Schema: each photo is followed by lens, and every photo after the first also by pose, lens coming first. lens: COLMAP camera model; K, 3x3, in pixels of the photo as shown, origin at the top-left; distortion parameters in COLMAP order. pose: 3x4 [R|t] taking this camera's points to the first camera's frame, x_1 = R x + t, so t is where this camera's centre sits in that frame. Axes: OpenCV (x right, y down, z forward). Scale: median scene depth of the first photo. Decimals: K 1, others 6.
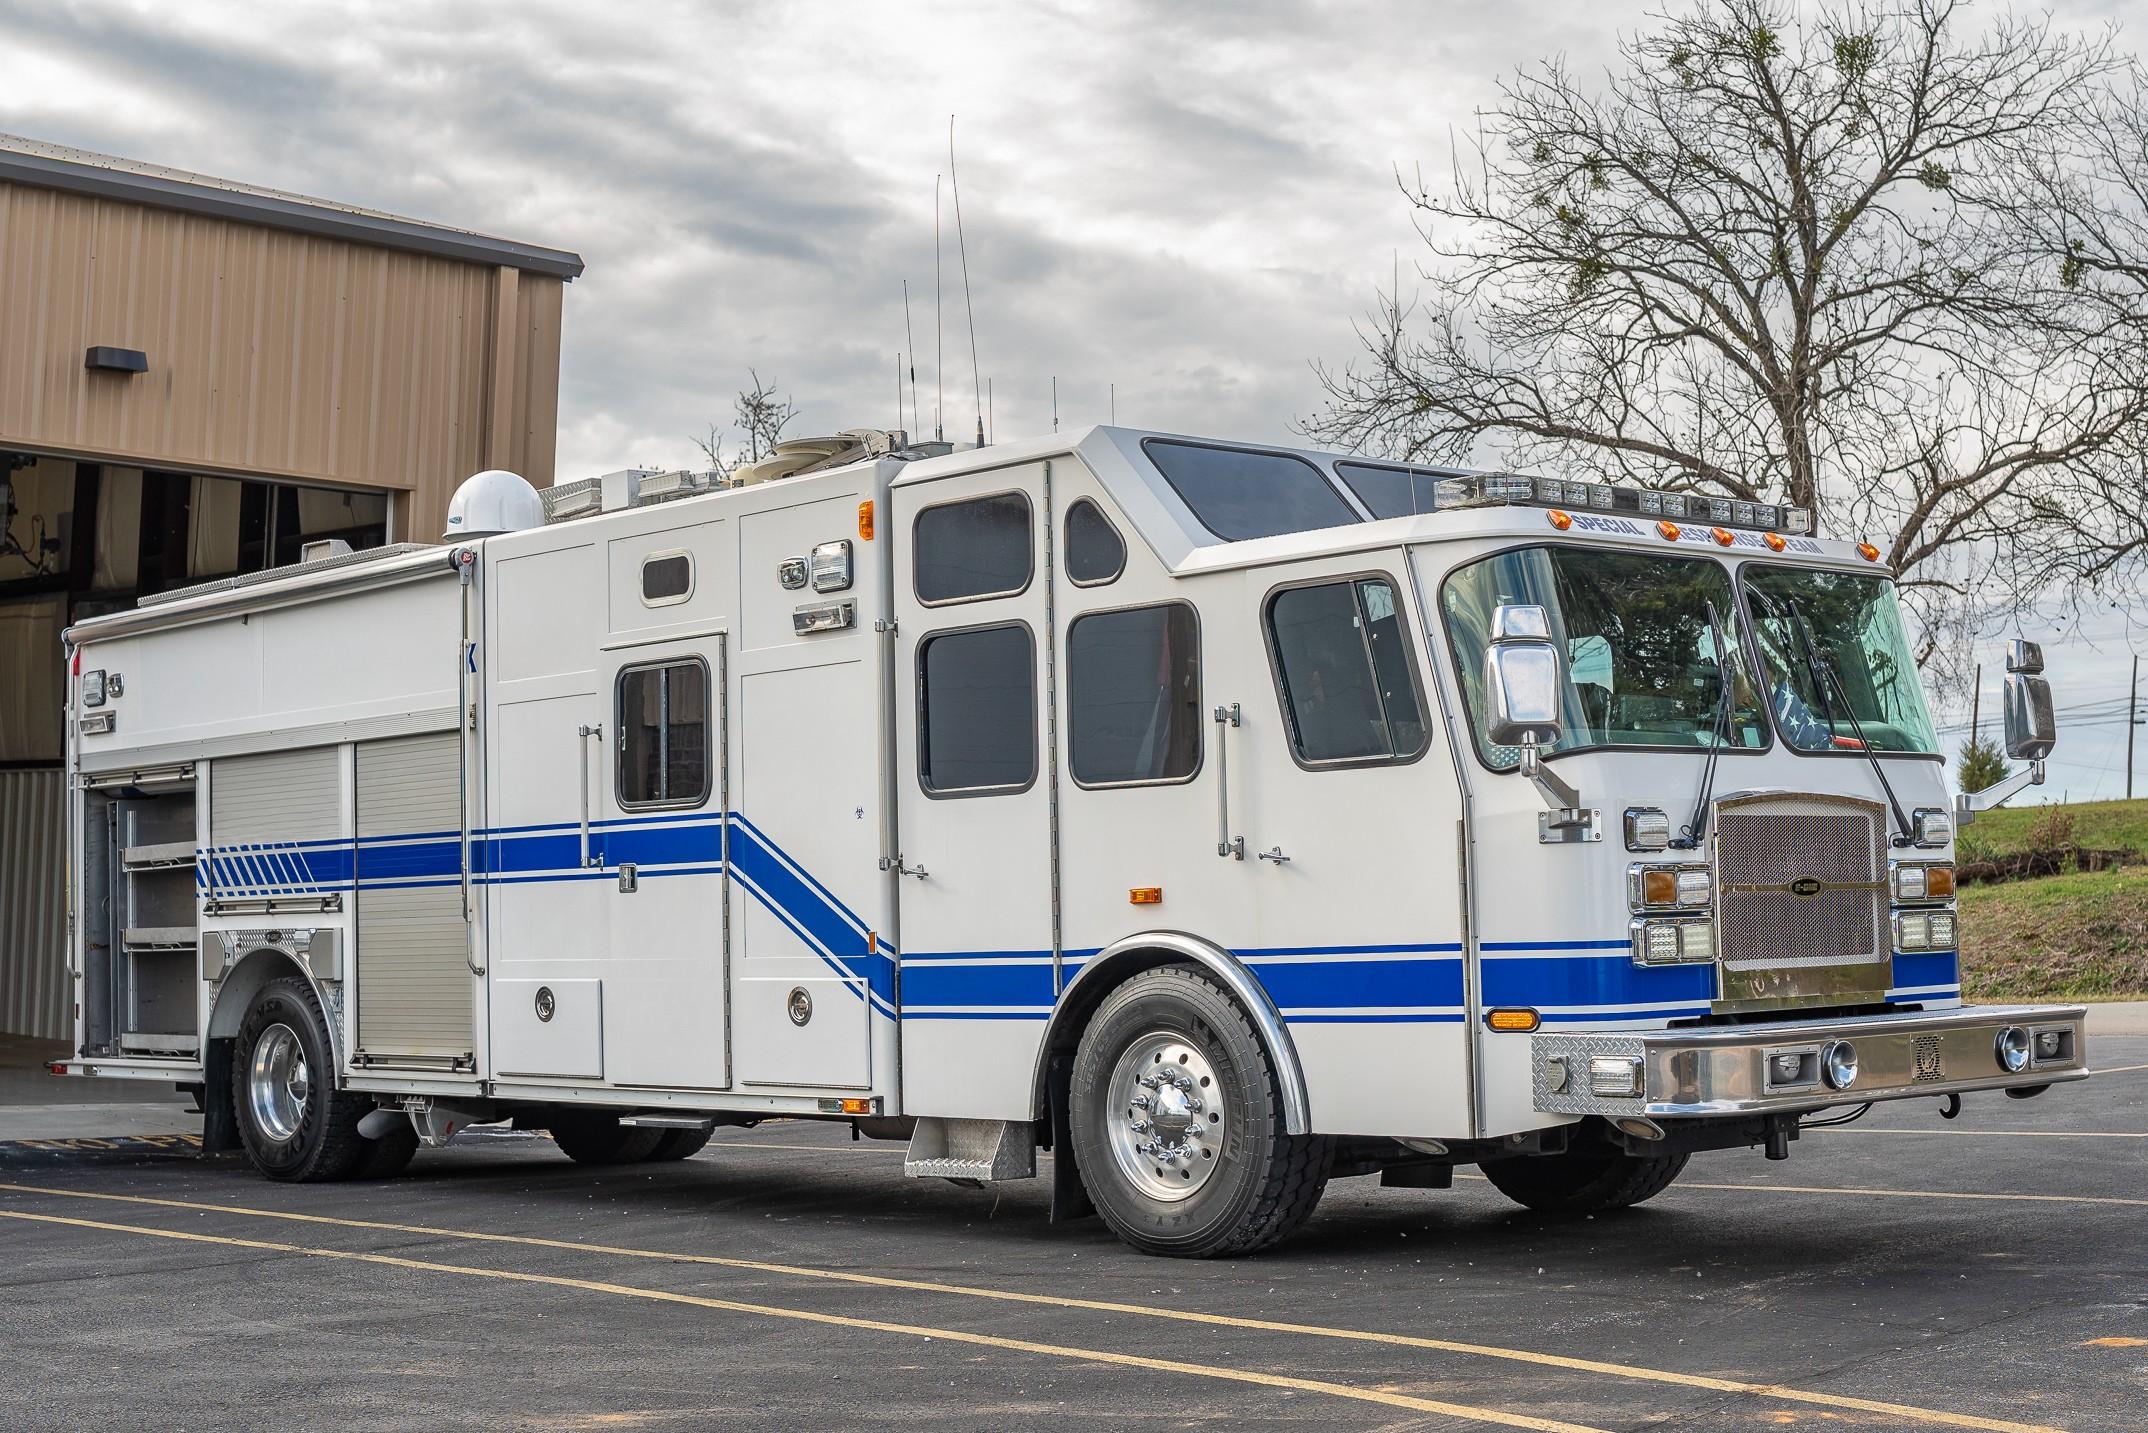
lens RADIAL K [[3158.2, 0, 1034.3], [0, 3158.2, 710.5], [0, 0, 1]] dist [-0.104604, 0.131241]
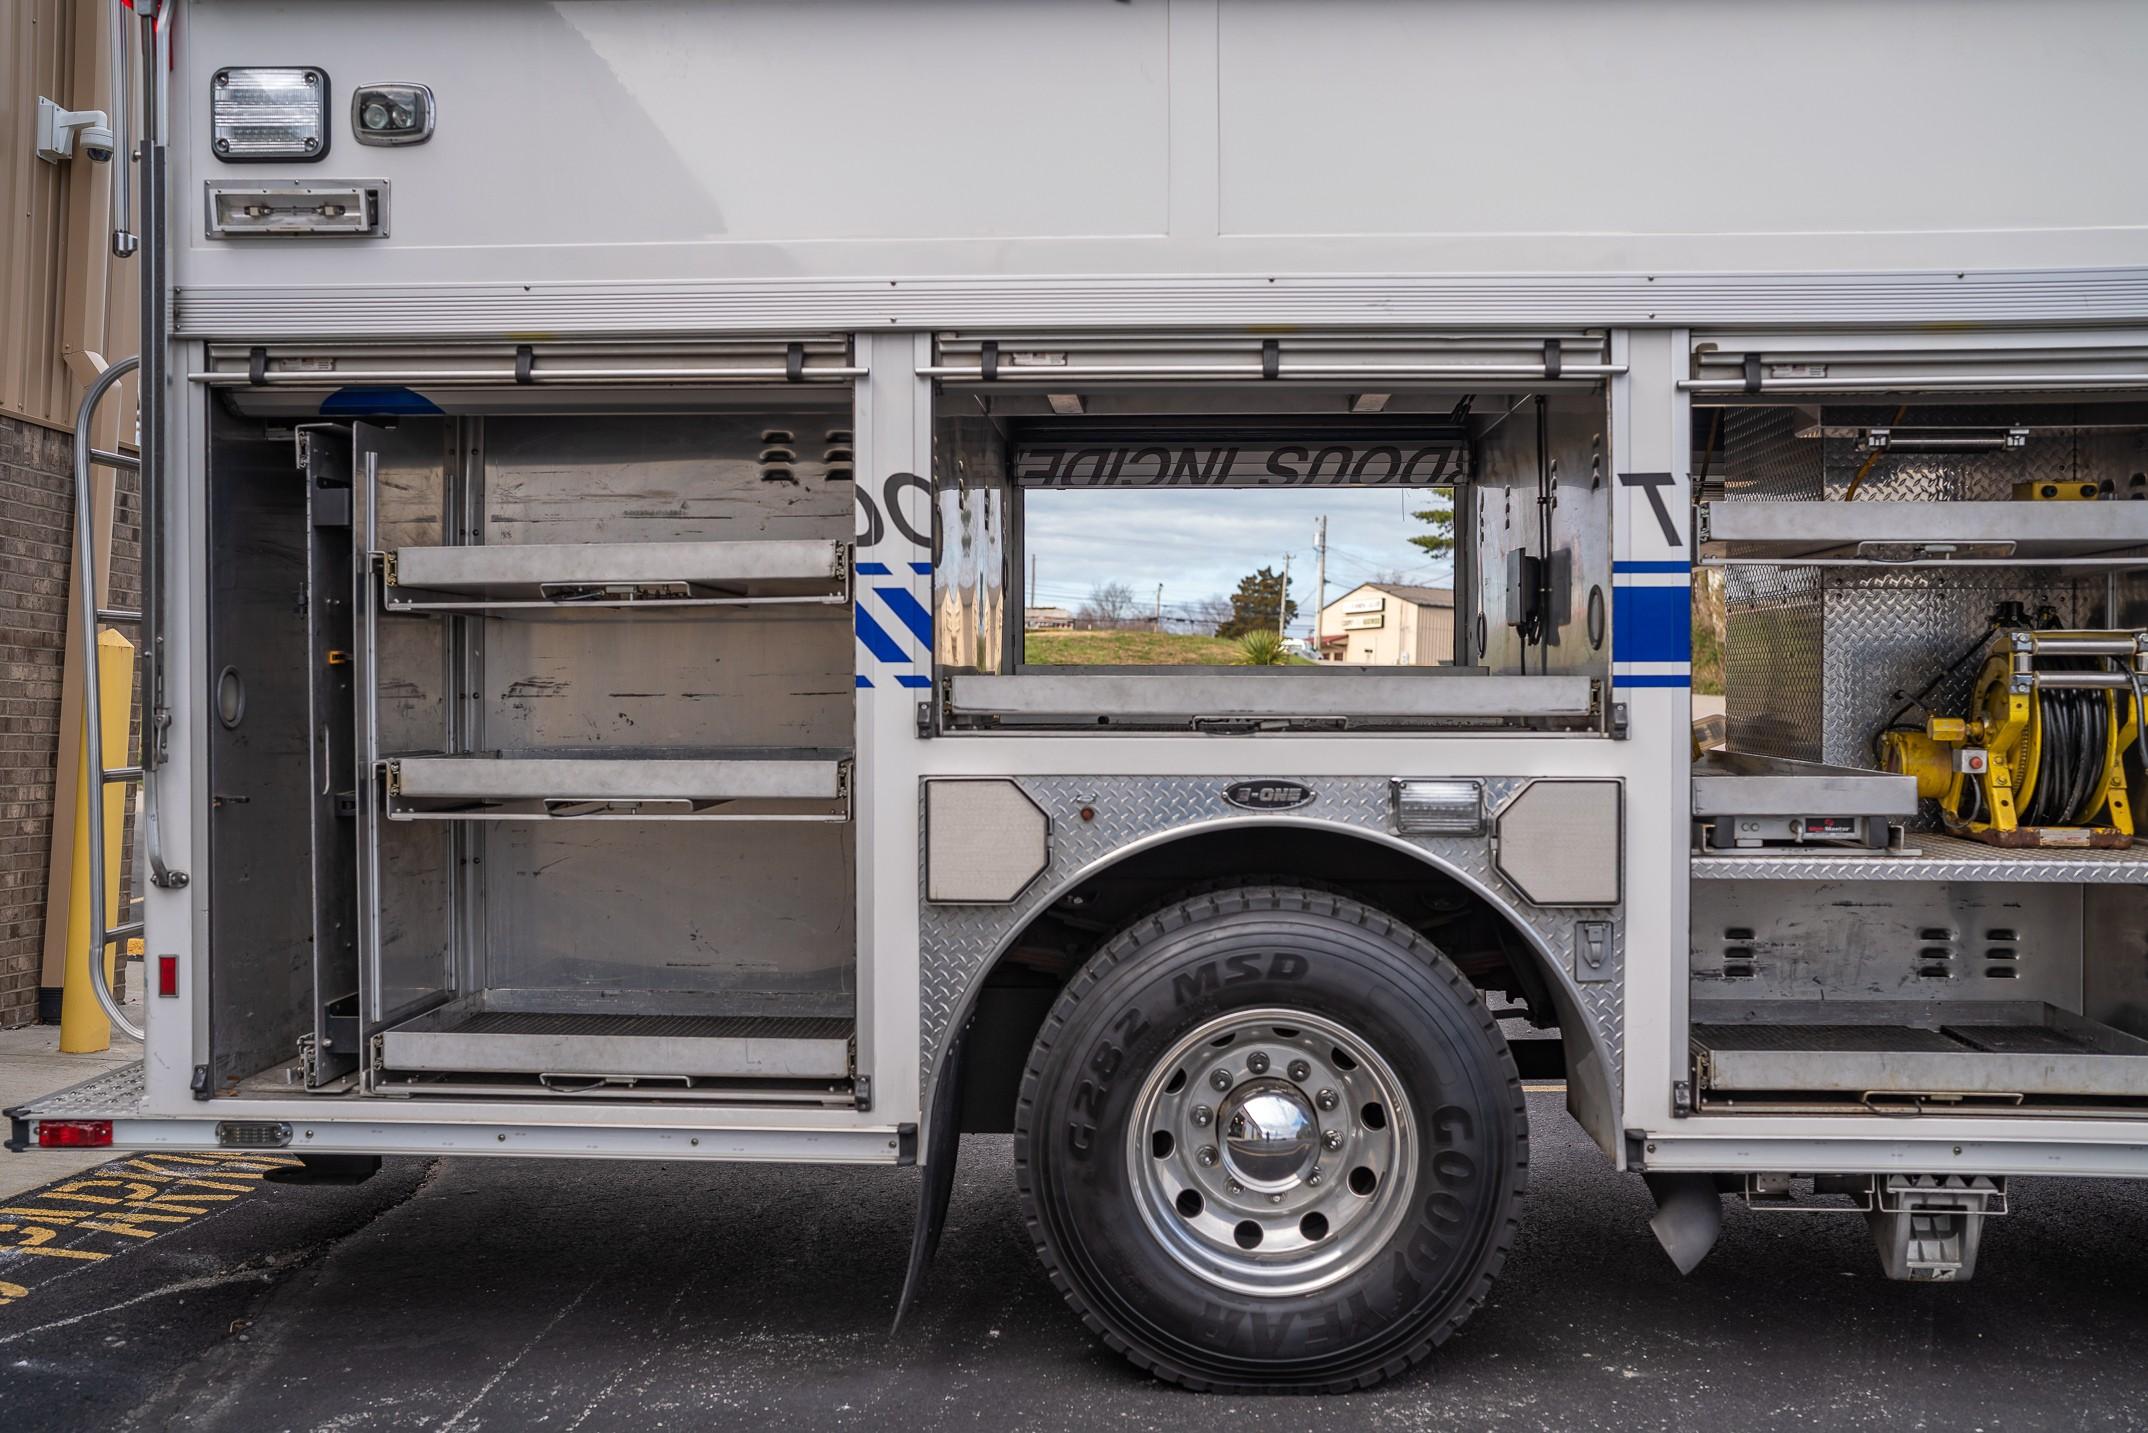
lens RADIAL K [[2091.6, 0, 1071.1], [0, 2091.6, 693.0], [0, 0, 1]] dist [-0.129518, 0.304479]
pose [[0.701049, 0.017384, 0.712901, -0.577271], [-0.064959, 0.997103, 0.039565, 0.064820], [-0.710148, -0.074046, 0.700148, 1.072532]]
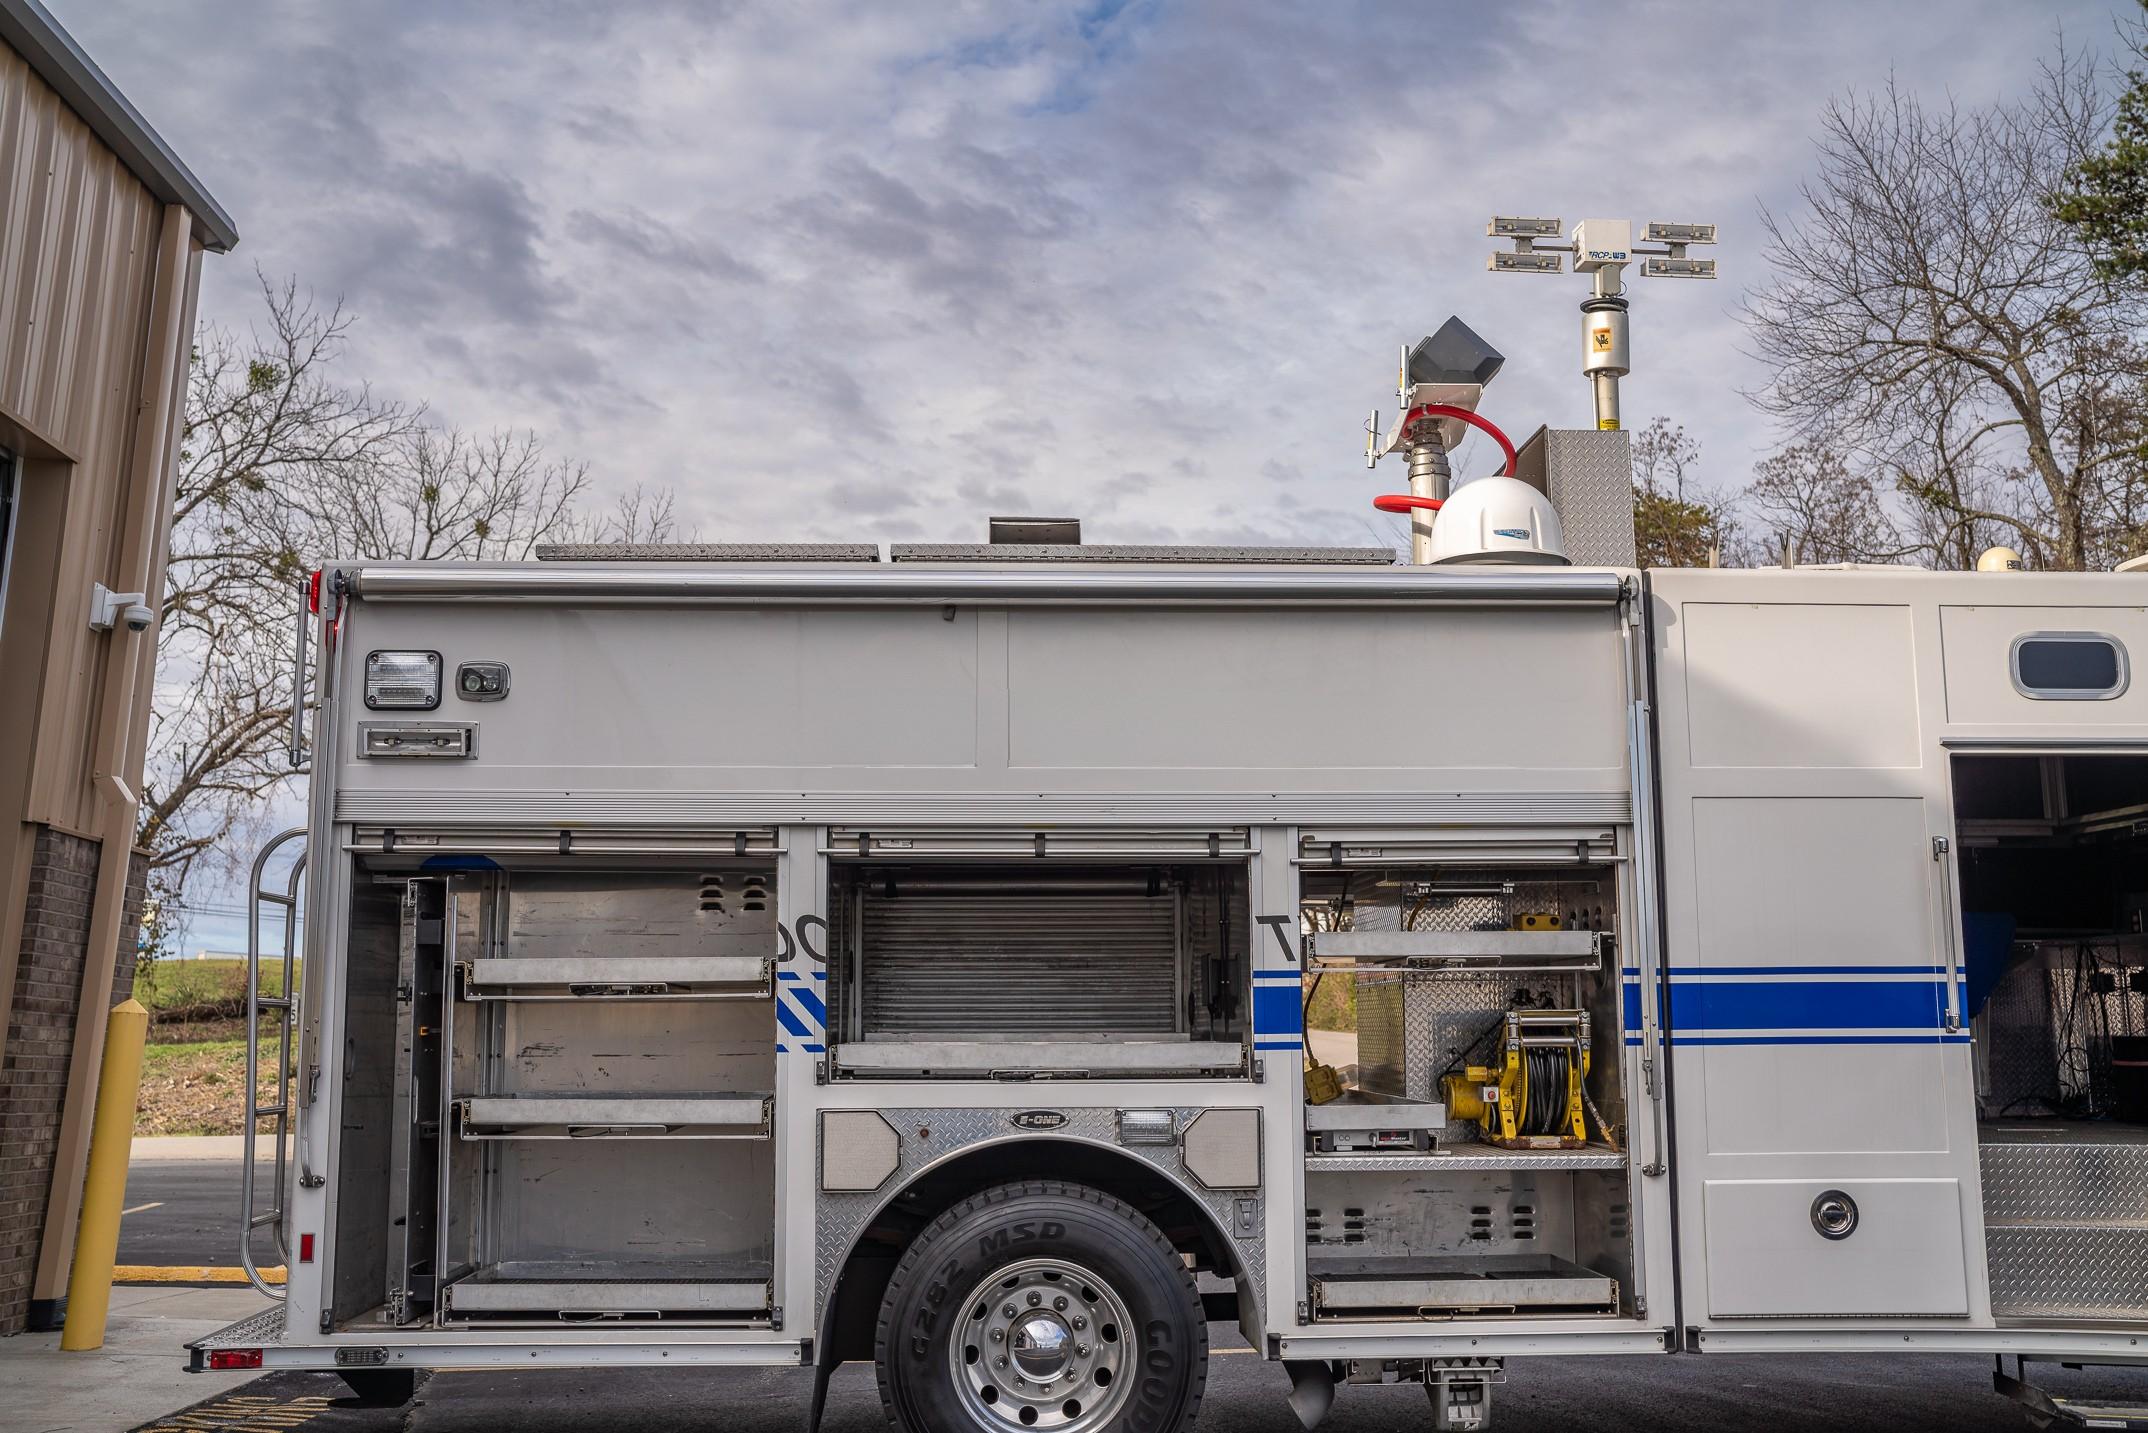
lens RADIAL K [[2058.4, 0, 1053.4], [0, 2058.4, 701.9], [0, 0, 1]] dist [-0.135093, 0.325773]
pose [[0.628222, 0.140527, 0.765238, -0.727872], [-0.063803, 0.989546, -0.129340, 0.054225], [-0.775413, 0.032430, 0.630621, 0.948198]]
